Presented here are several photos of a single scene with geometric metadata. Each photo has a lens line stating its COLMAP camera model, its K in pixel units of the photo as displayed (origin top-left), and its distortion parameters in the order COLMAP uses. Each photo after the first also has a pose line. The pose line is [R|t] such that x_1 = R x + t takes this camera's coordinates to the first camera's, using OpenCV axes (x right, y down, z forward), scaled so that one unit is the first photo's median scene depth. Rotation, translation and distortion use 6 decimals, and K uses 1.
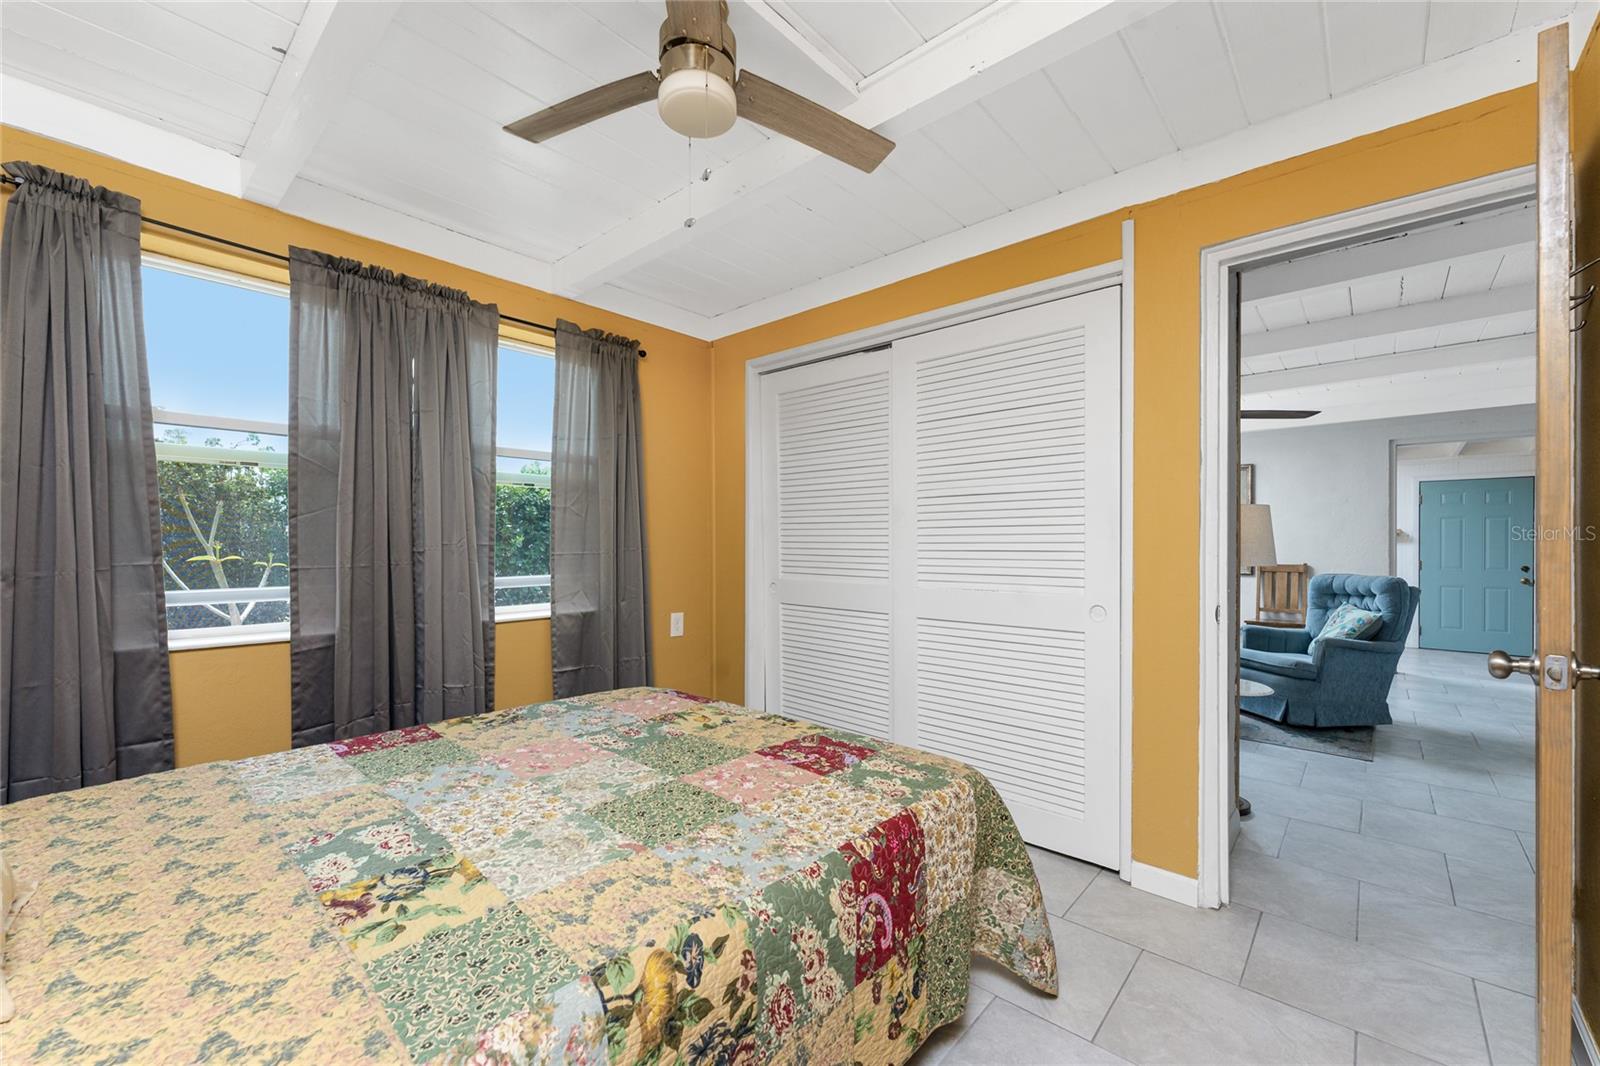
lens RADIAL K [[656.8, 0, 791.8], [0, 656.8, 543.6], [0, 0, 1]] dist [0.005734, -0.000180]
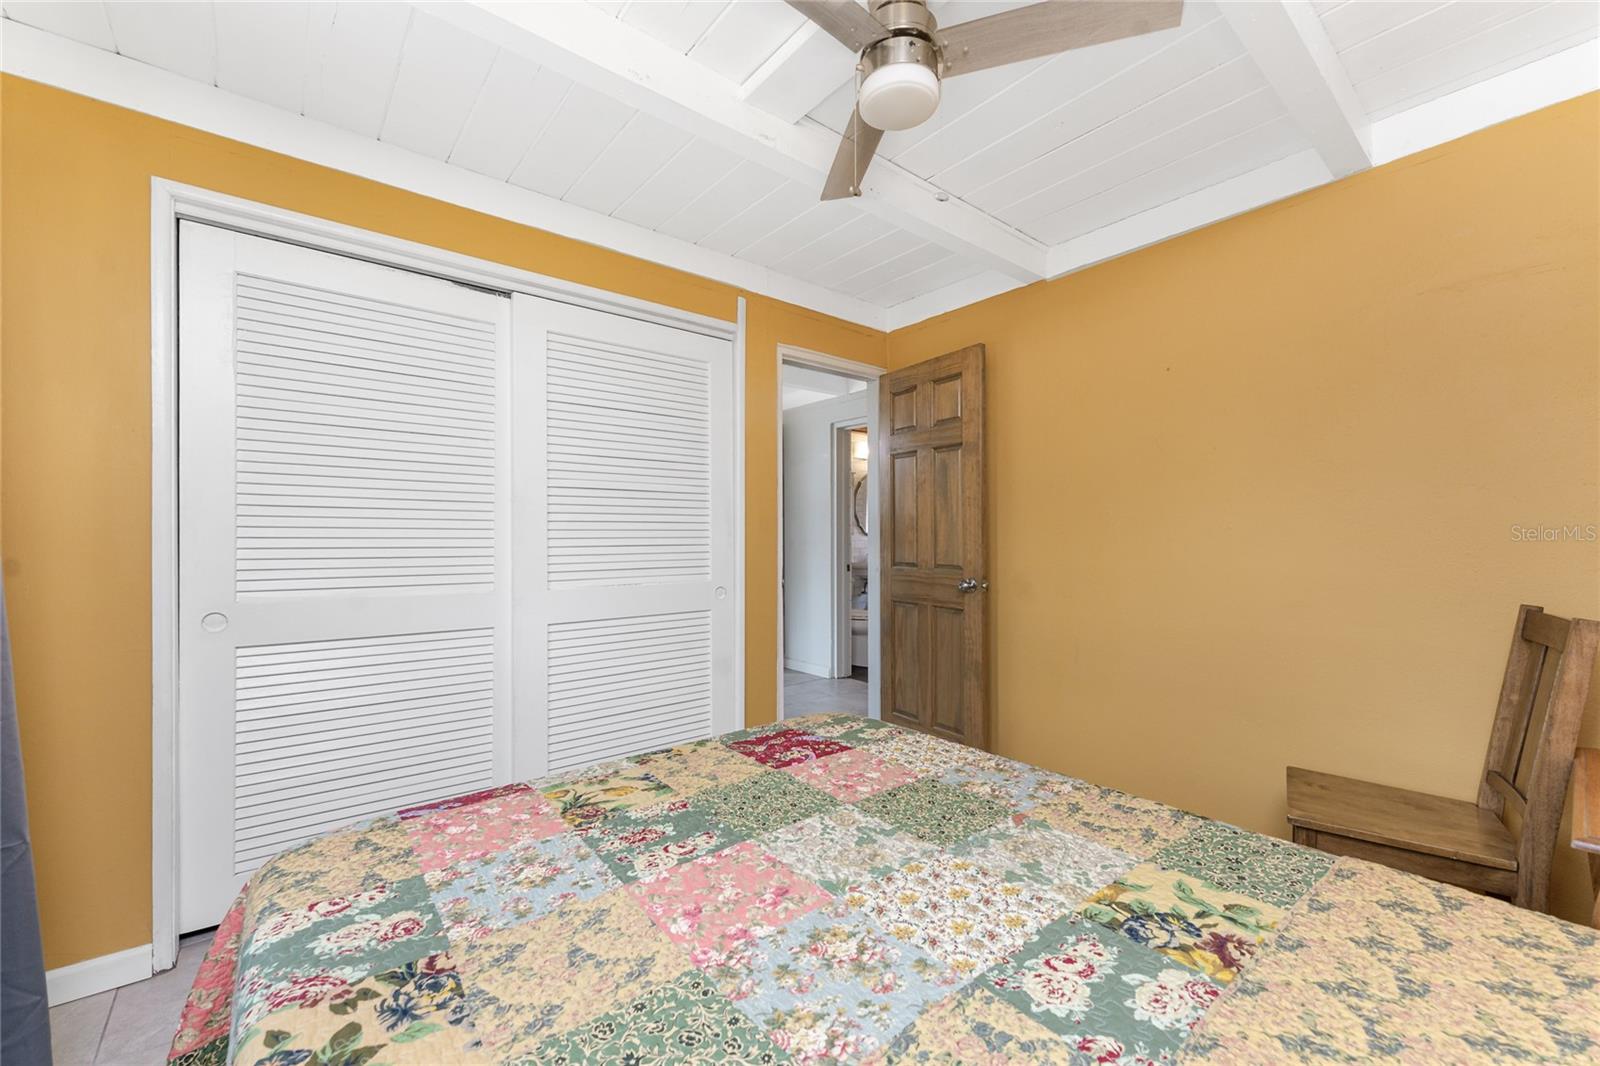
lens RADIAL K [[656.8, 0, 793.6], [0, 656.8, 533.7], [0, 0, 1]] dist [0.005734, -0.000180]
pose [[0.126841, 0.006166, 0.991904, -1.001369], [0.002501, 0.999976, -0.006536, -0.001315], [-0.991920, 0.003310, 0.126823, 0.901784]]
